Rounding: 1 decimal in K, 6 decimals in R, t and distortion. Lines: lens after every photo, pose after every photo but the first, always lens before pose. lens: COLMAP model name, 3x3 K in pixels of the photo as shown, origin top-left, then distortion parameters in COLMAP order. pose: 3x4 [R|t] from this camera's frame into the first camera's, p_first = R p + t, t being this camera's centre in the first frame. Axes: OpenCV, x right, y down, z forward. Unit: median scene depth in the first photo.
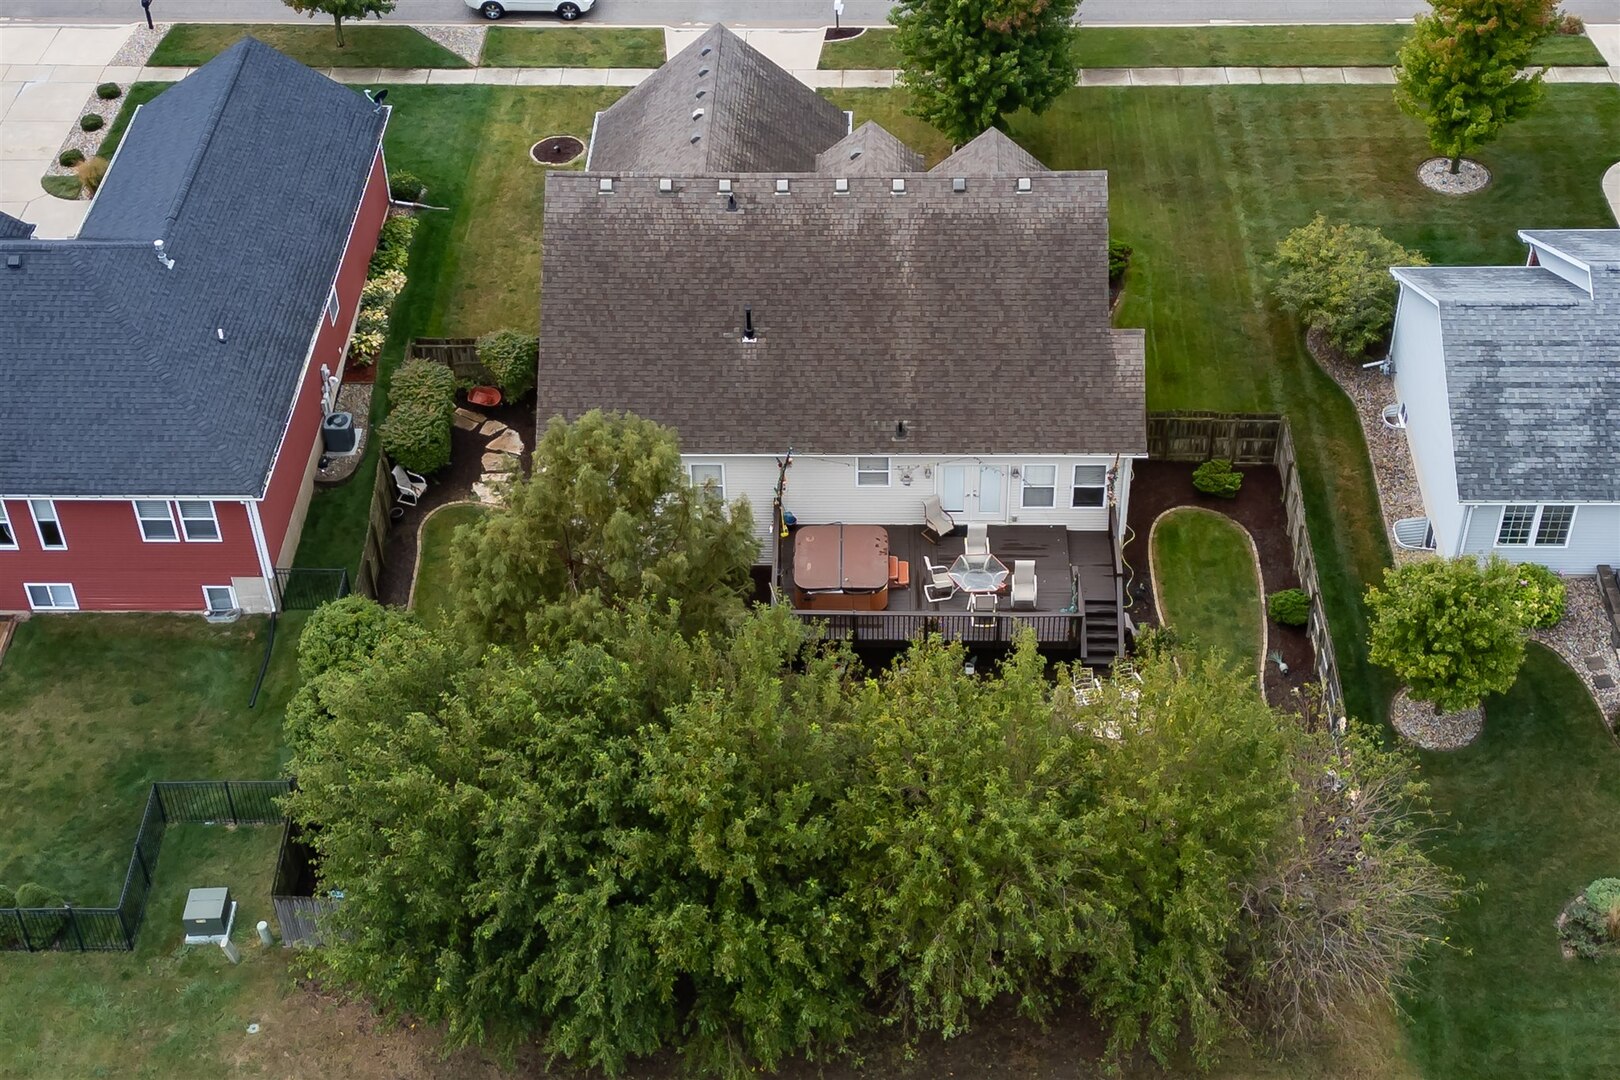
lens RADIAL K [[2194.9, 0, 797.3], [0, 2194.9, 511.2], [0, 0, 1]] dist [0.078410, 0.000000]
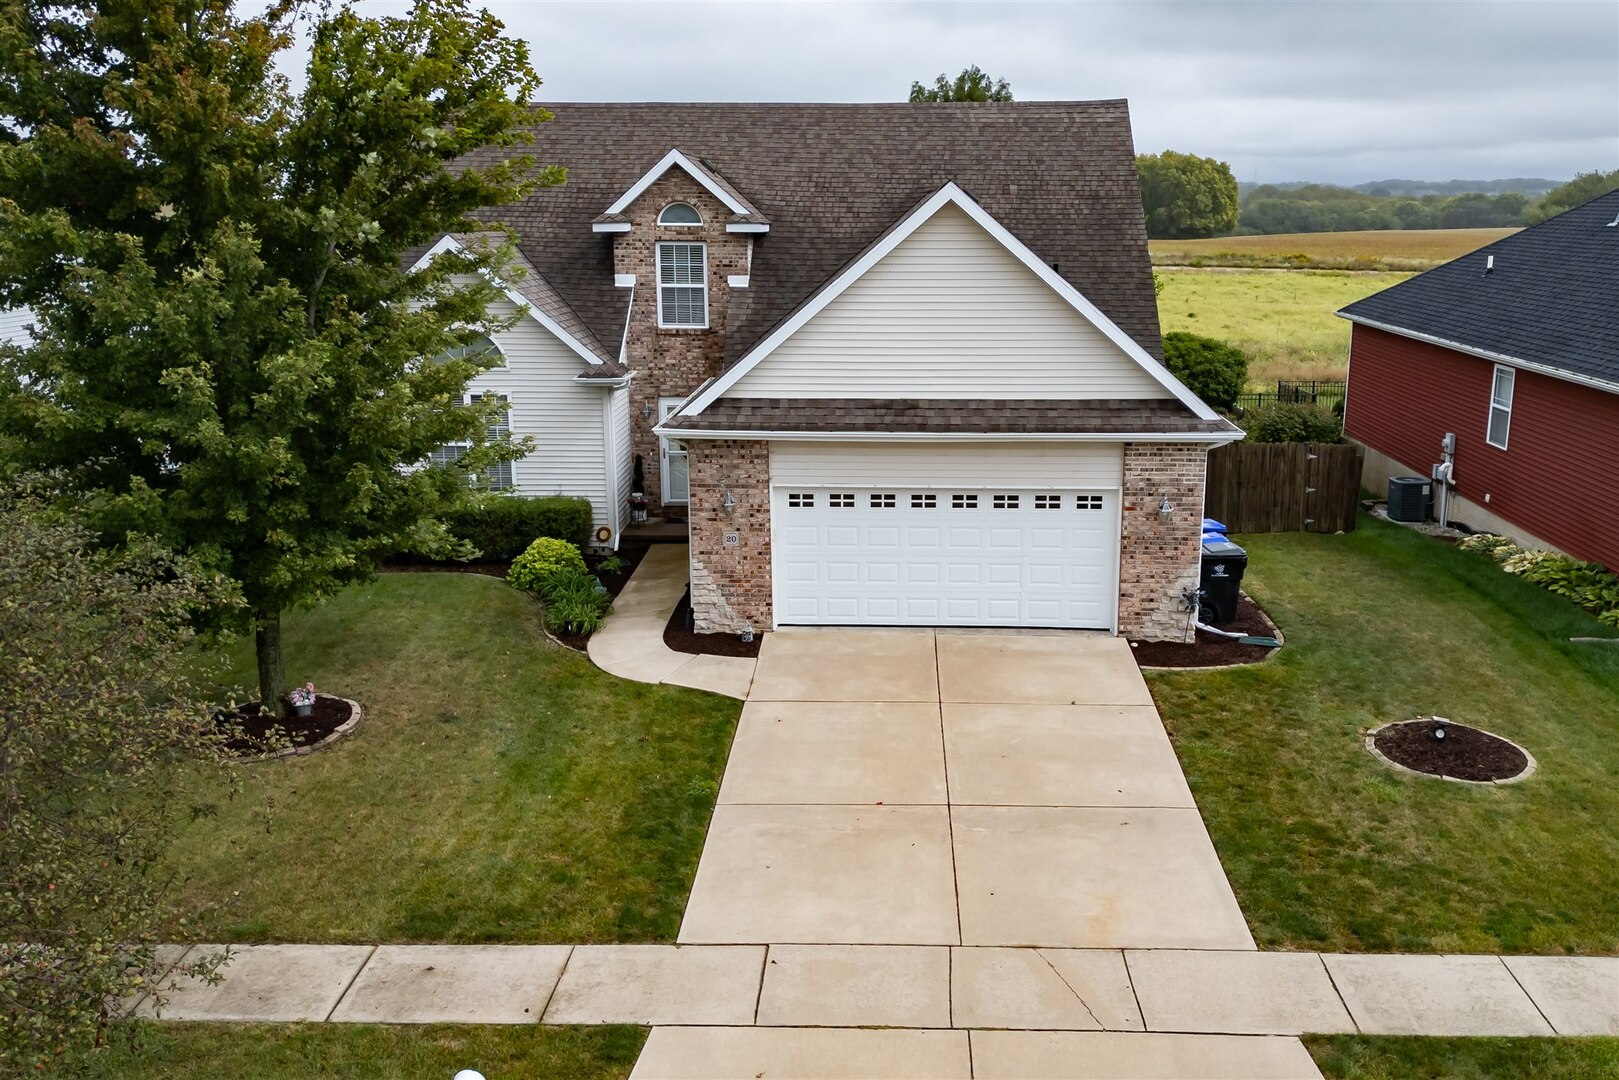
lens RADIAL K [[1420.6, 0, 859.4], [0, 1420.6, 553.6], [0, 0, 1]] dist [0.077275, -0.081825]
pose [[-0.999773, 0.020864, 0.004291, -0.020654], [0.015324, 0.564578, 0.825237, -0.485640], [0.014796, 0.825116, -0.564770, 1.431911]]
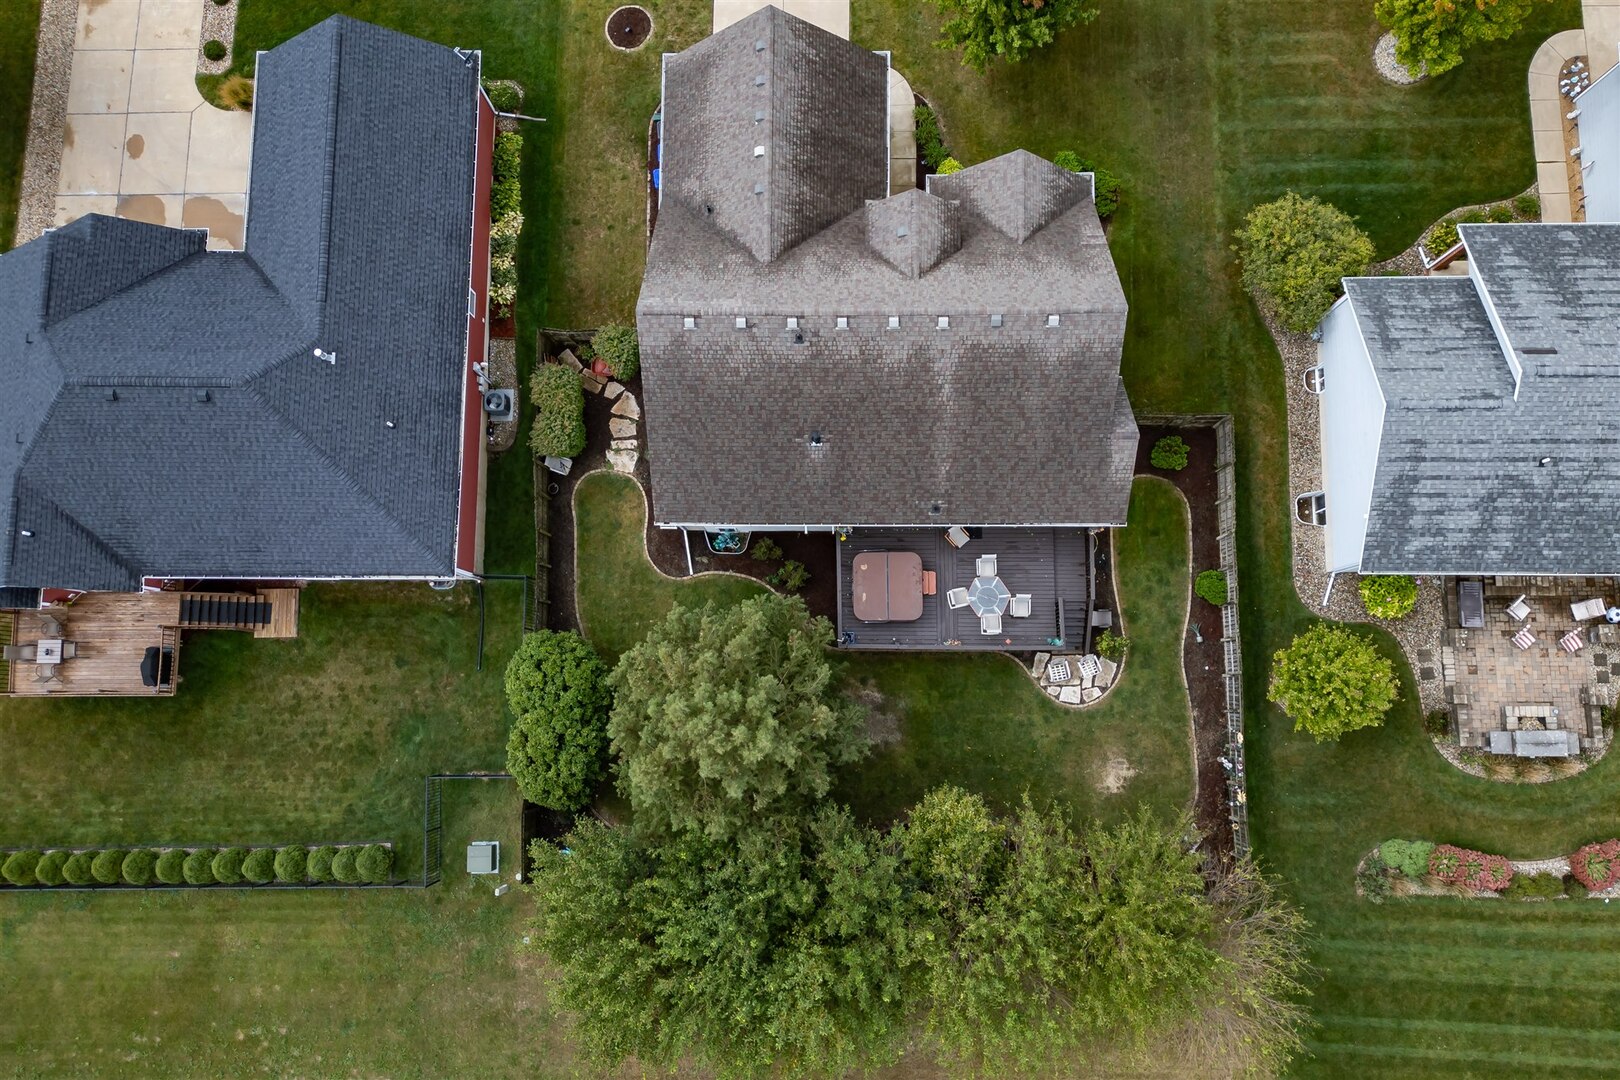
lens RADIAL K [[1141.2, 0, 806.9], [0, 1141.2, 530.0], [0, 0, 1]] dist [0.072436, -0.067239]
pose [[0.999633, -0.026516, -0.005567, -0.025153], [0.023804, 0.761335, 0.647922, -0.459531], [-0.012942, -0.647816, 0.761687, 0.476484]]
